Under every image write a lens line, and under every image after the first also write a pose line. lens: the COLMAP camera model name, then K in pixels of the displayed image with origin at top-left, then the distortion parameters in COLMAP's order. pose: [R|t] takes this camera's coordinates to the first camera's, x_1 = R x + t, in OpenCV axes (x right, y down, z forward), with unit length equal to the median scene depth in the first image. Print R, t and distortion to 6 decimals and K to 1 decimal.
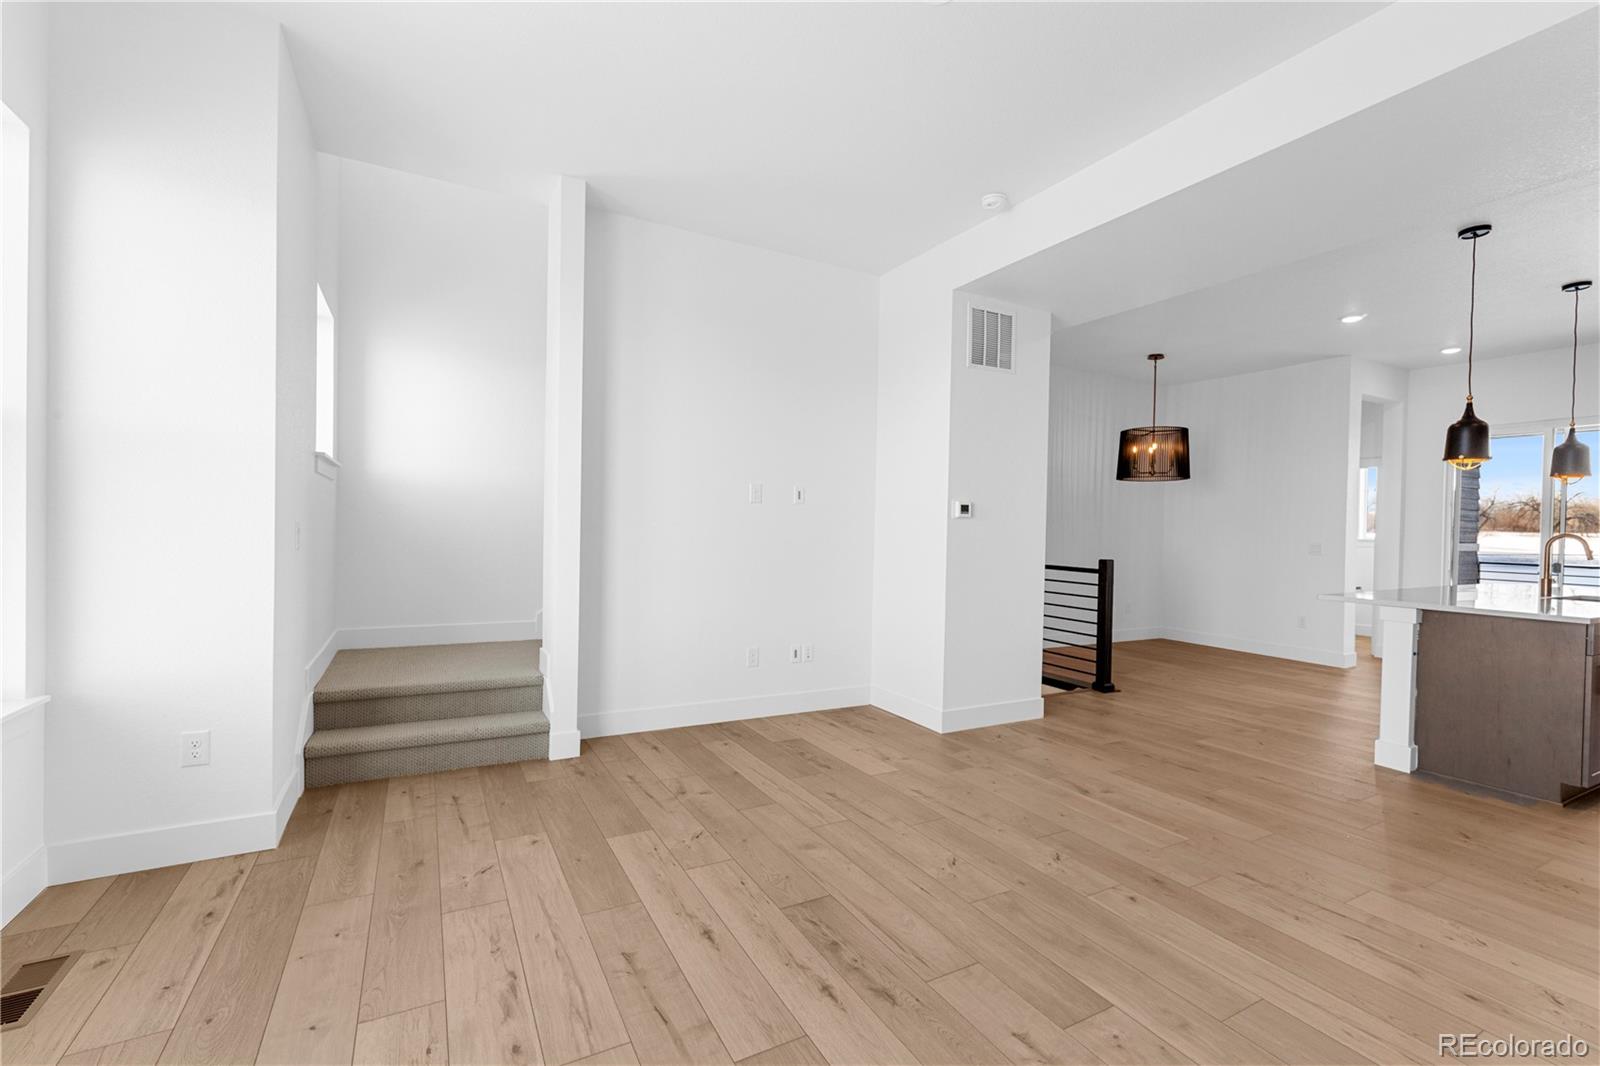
lens RADIAL K [[692.7, 0, 802.8], [0, 692.7, 535.2], [0, 0, 1]] dist [0.002194, -0.000360]
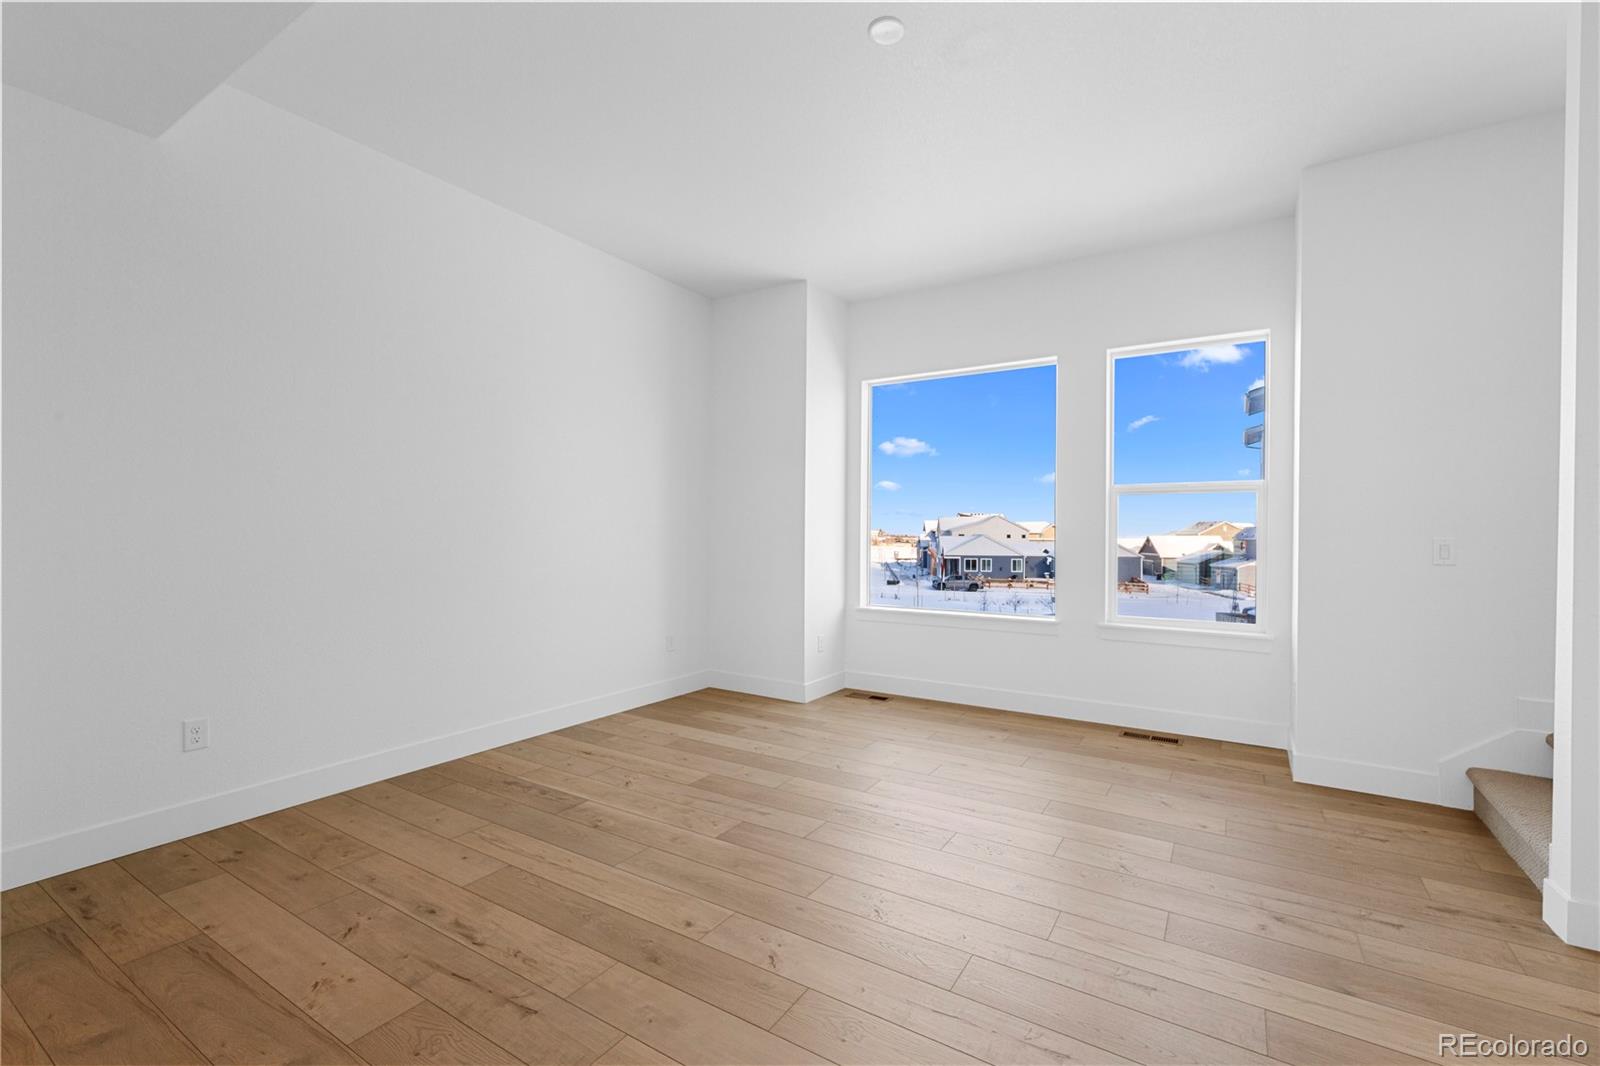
lens RADIAL K [[692.7, 0, 804.7], [0, 692.7, 532.8], [0, 0, 1]] dist [0.002194, -0.000360]
pose [[-0.871970, -0.026460, -0.488844, 0.764681], [-0.029778, 0.999556, -0.000986, 0.001144], [0.488653, 0.013697, -0.872370, 1.777007]]
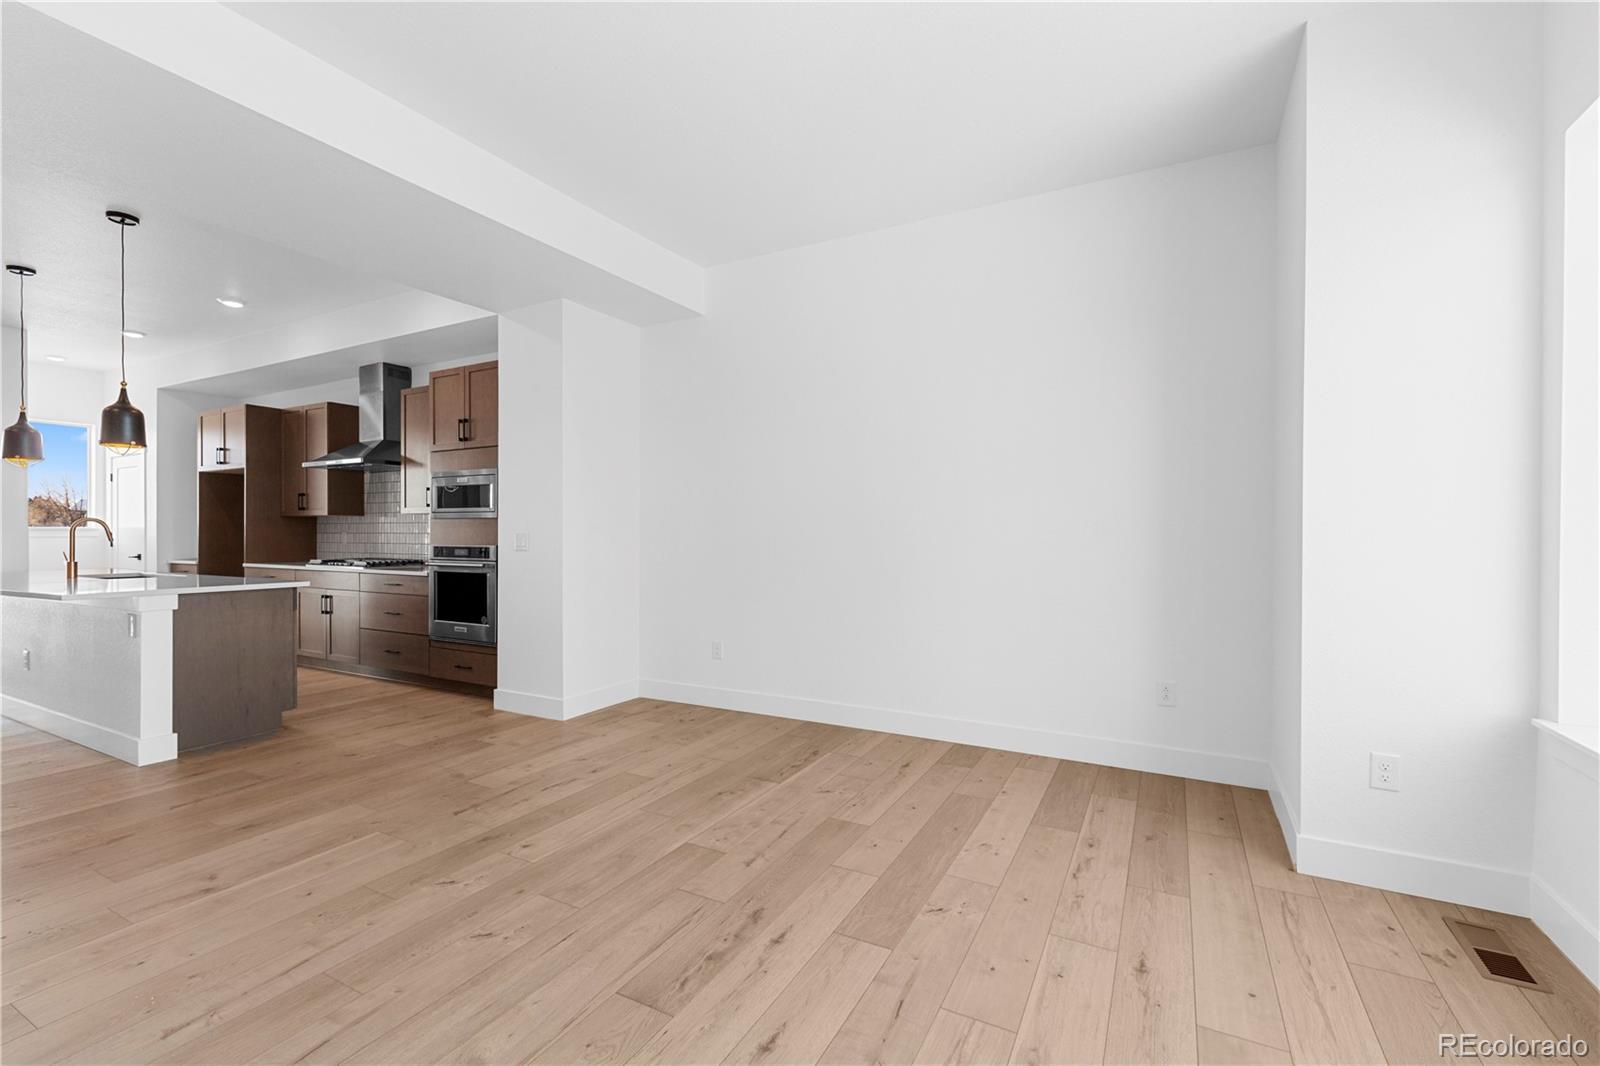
lens RADIAL K [[692.7, 0, 800.2], [0, 692.7, 533.4], [0, 0, 1]] dist [0.002194, -0.000360]
pose [[-0.543169, -0.023662, 0.839290, -0.676675], [-0.005869, 0.999685, 0.024386, -0.018585], [-0.839603, 0.008320, -0.543137, 1.174359]]
